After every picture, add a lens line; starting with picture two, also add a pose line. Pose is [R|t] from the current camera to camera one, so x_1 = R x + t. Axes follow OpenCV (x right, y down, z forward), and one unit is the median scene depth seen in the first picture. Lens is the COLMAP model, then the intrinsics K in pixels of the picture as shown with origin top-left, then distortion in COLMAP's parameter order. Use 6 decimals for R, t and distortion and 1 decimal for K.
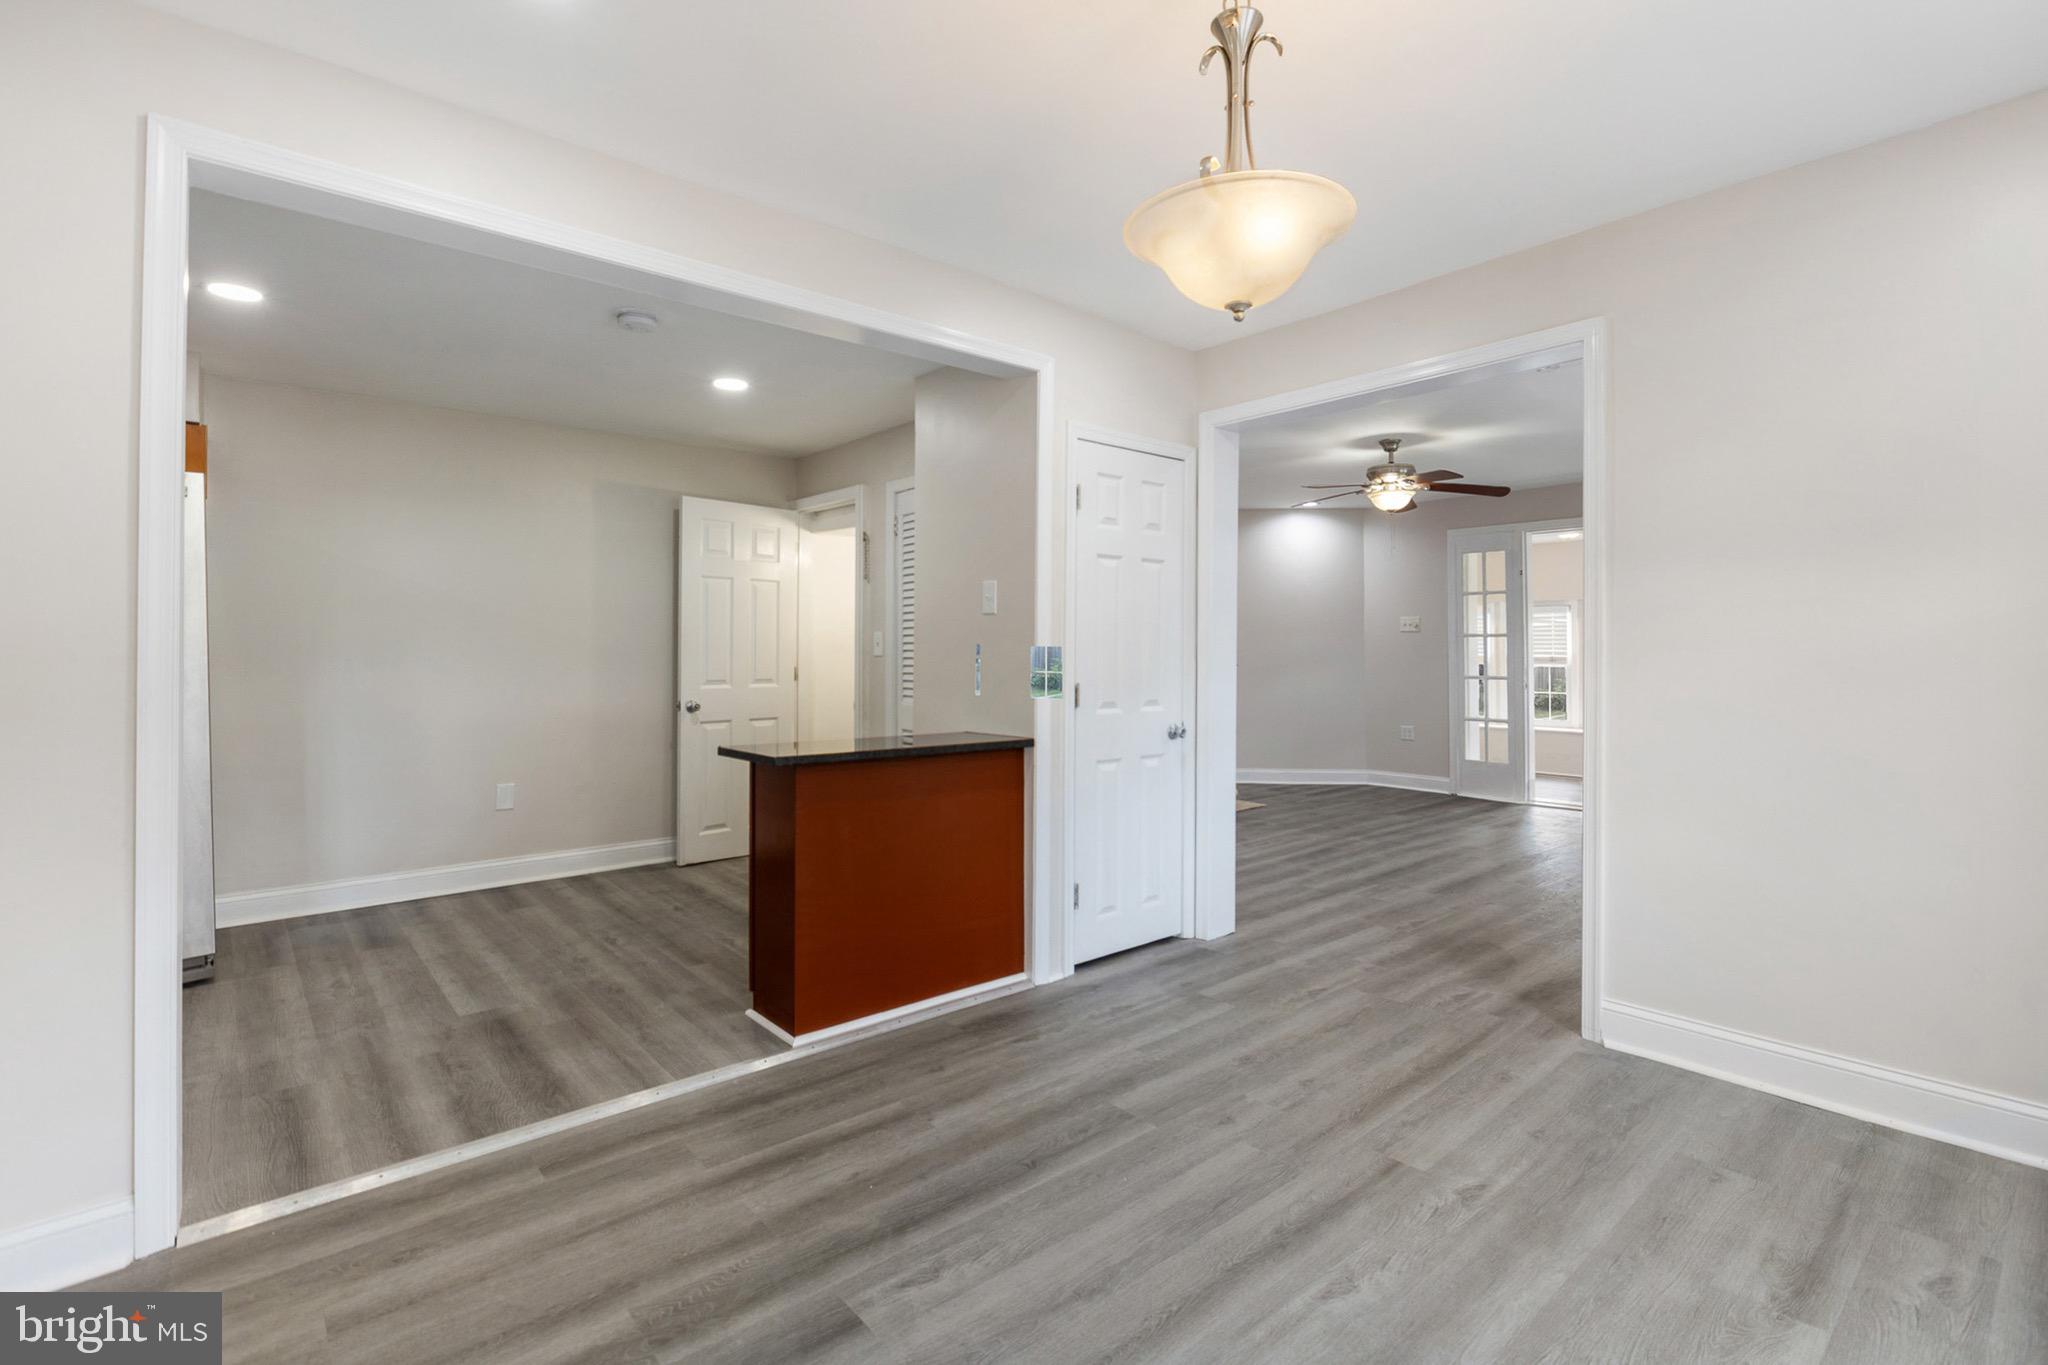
lens RADIAL K [[948.1, 0, 1042.5], [0, 948.1, 657.7], [0, 0, 1]] dist [-0.001433, 0.000086]
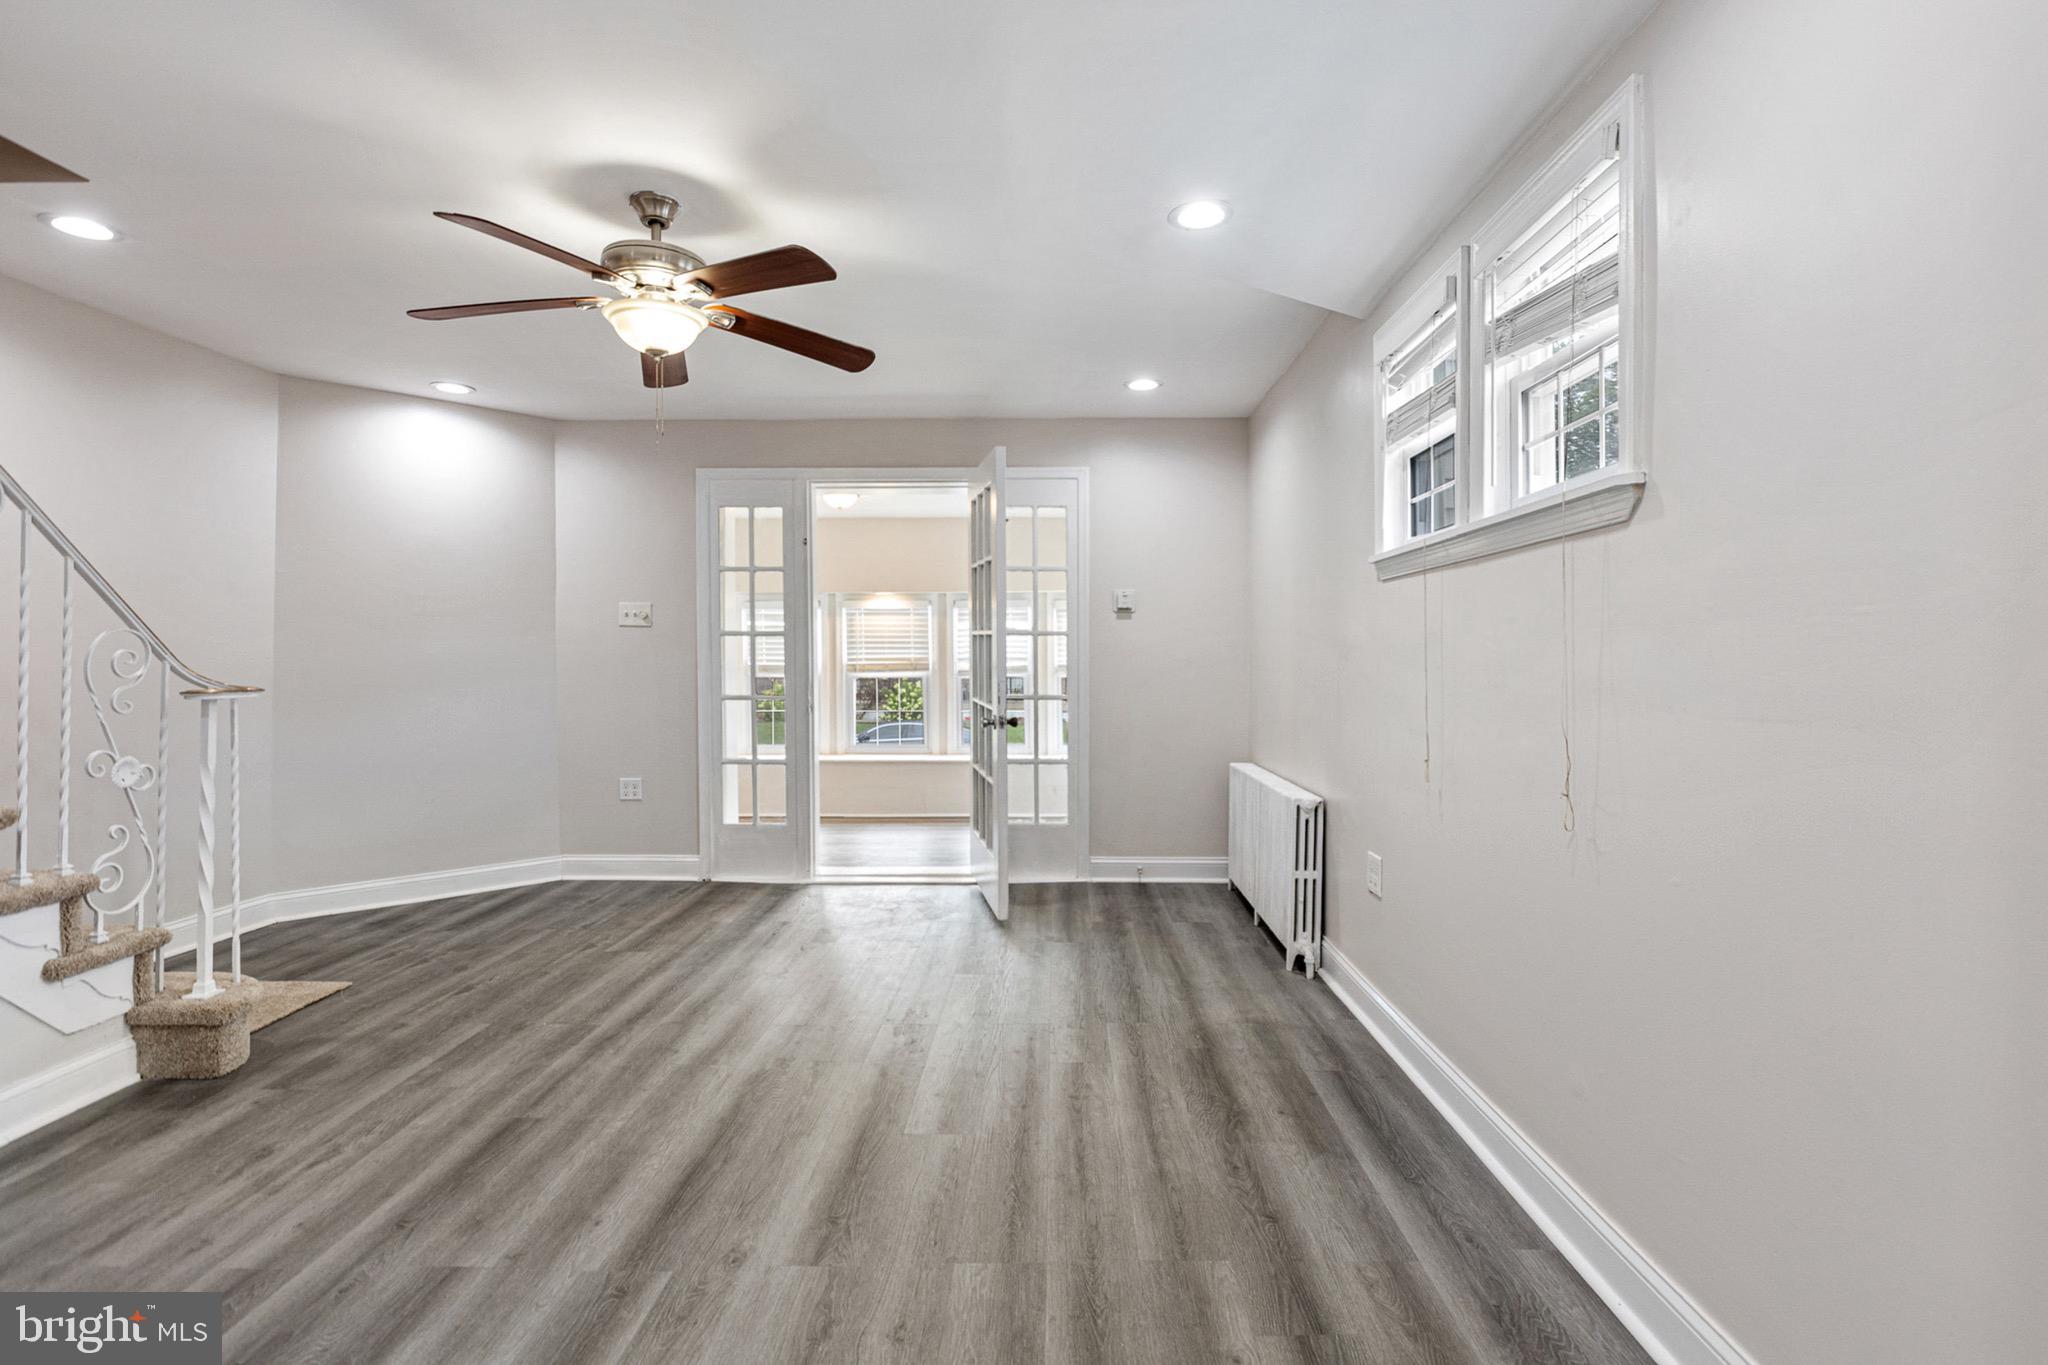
lens RADIAL K [[948.1, 0, 1042.5], [0, 948.1, 657.7], [0, 0, 1]] dist [-0.001433, 0.000086]
pose [[0.670420, -0.000527, 0.741982, 0.273639], [0.007294, 0.999956, -0.005881, -0.003372], [-0.741946, 0.009355, 0.670394, 0.994770]]
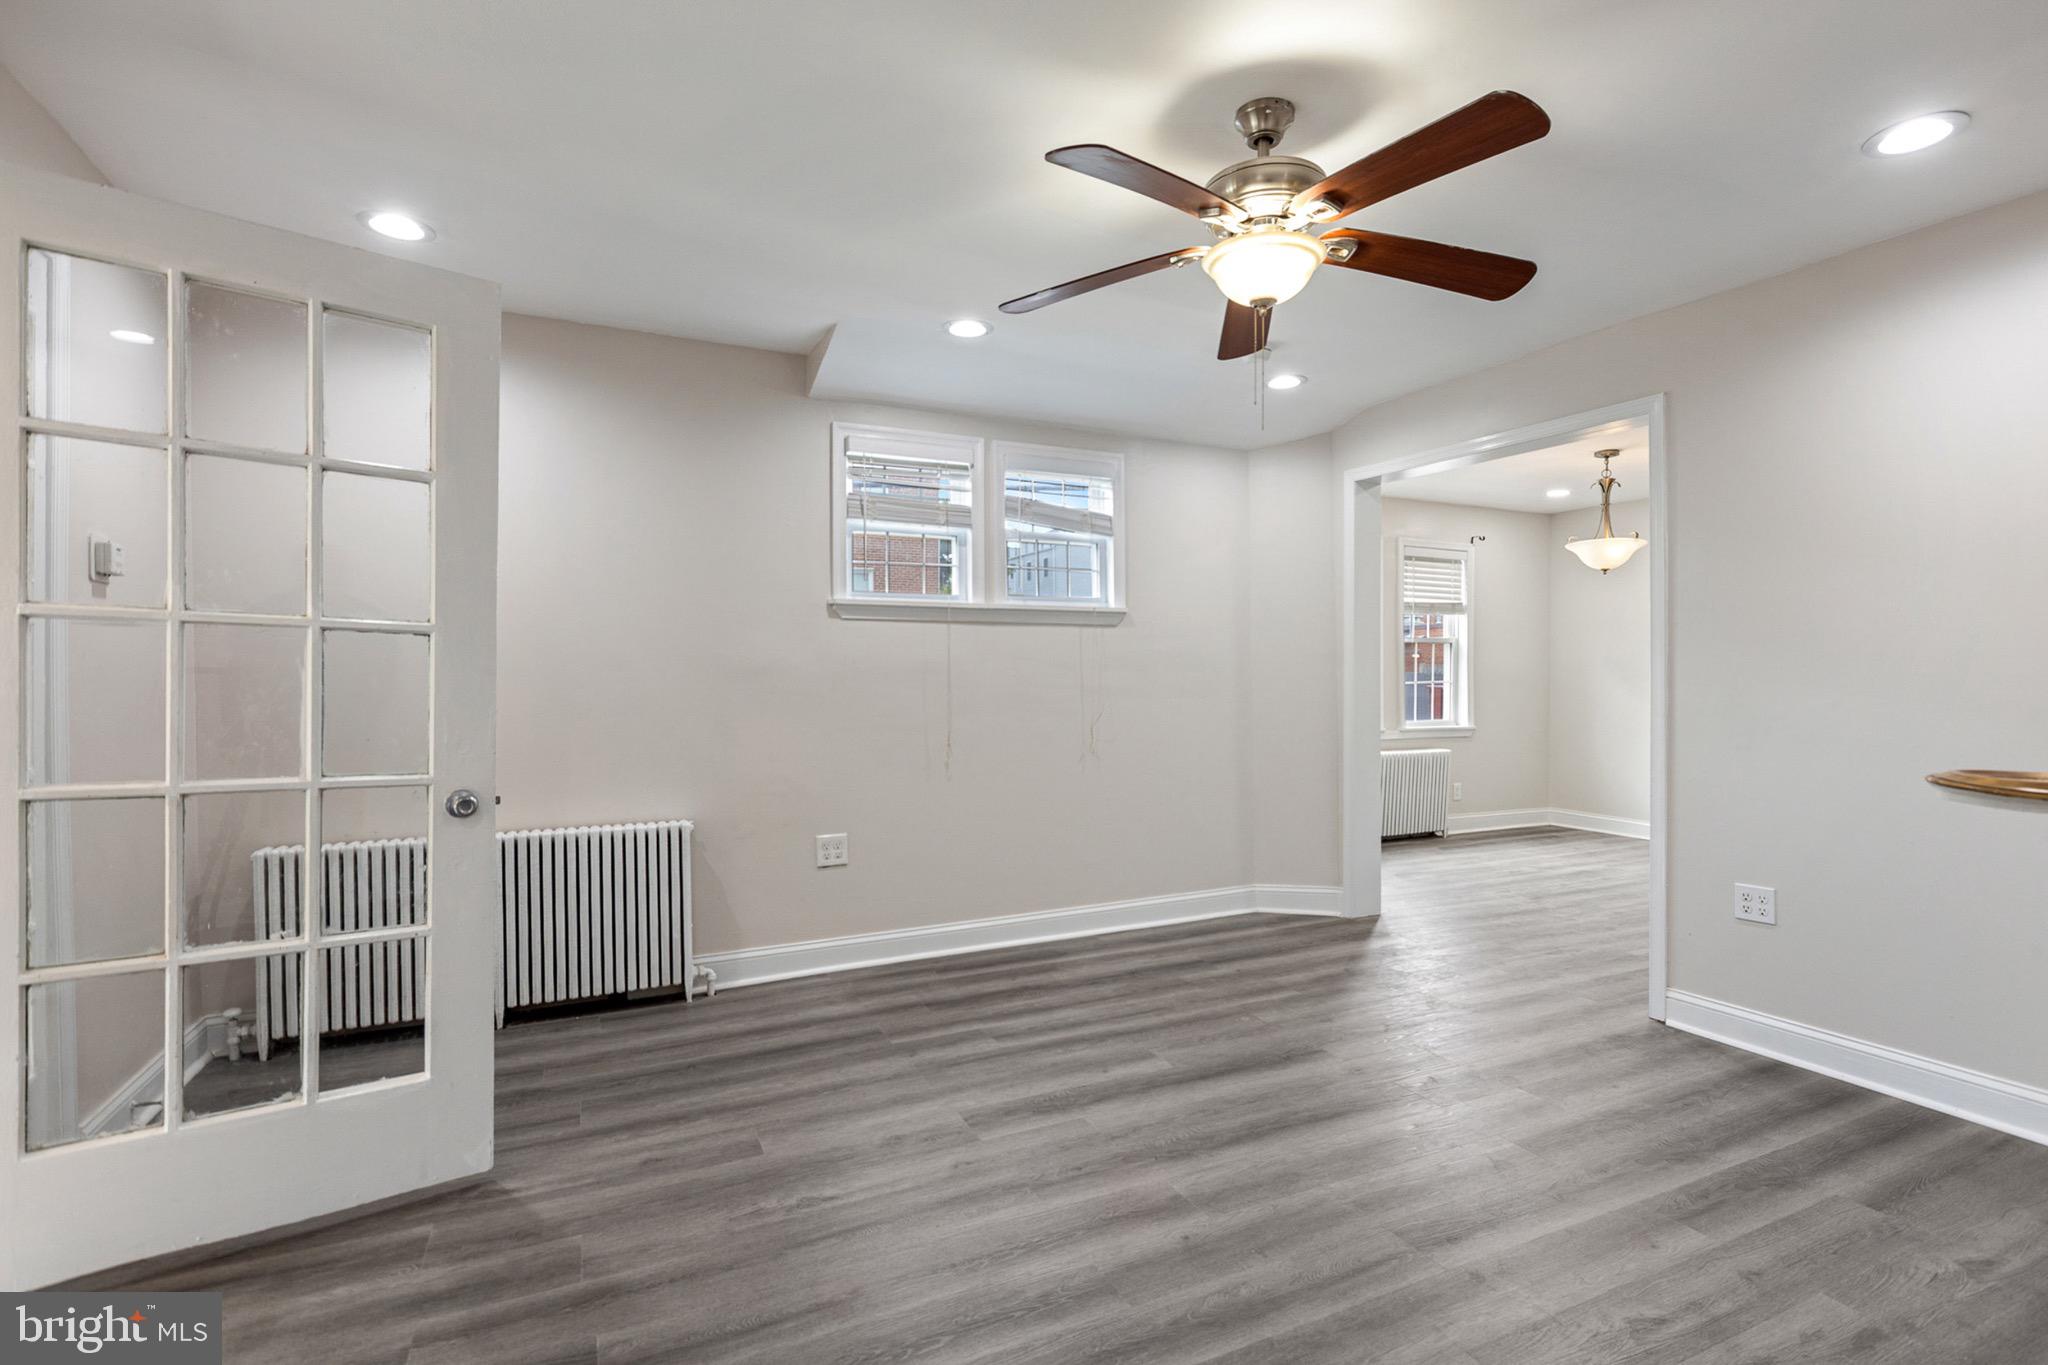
lens RADIAL K [[942.4, 0, 1031.0], [0, 942.4, 687.7], [0, 0, 1]] dist [-0.009274, -0.000295]
pose [[-0.958824, -0.003885, 0.283975, 0.638033], [0.001479, 0.999825, 0.018671, -0.018272], [-0.283997, 0.018322, -0.958650, 2.519184]]
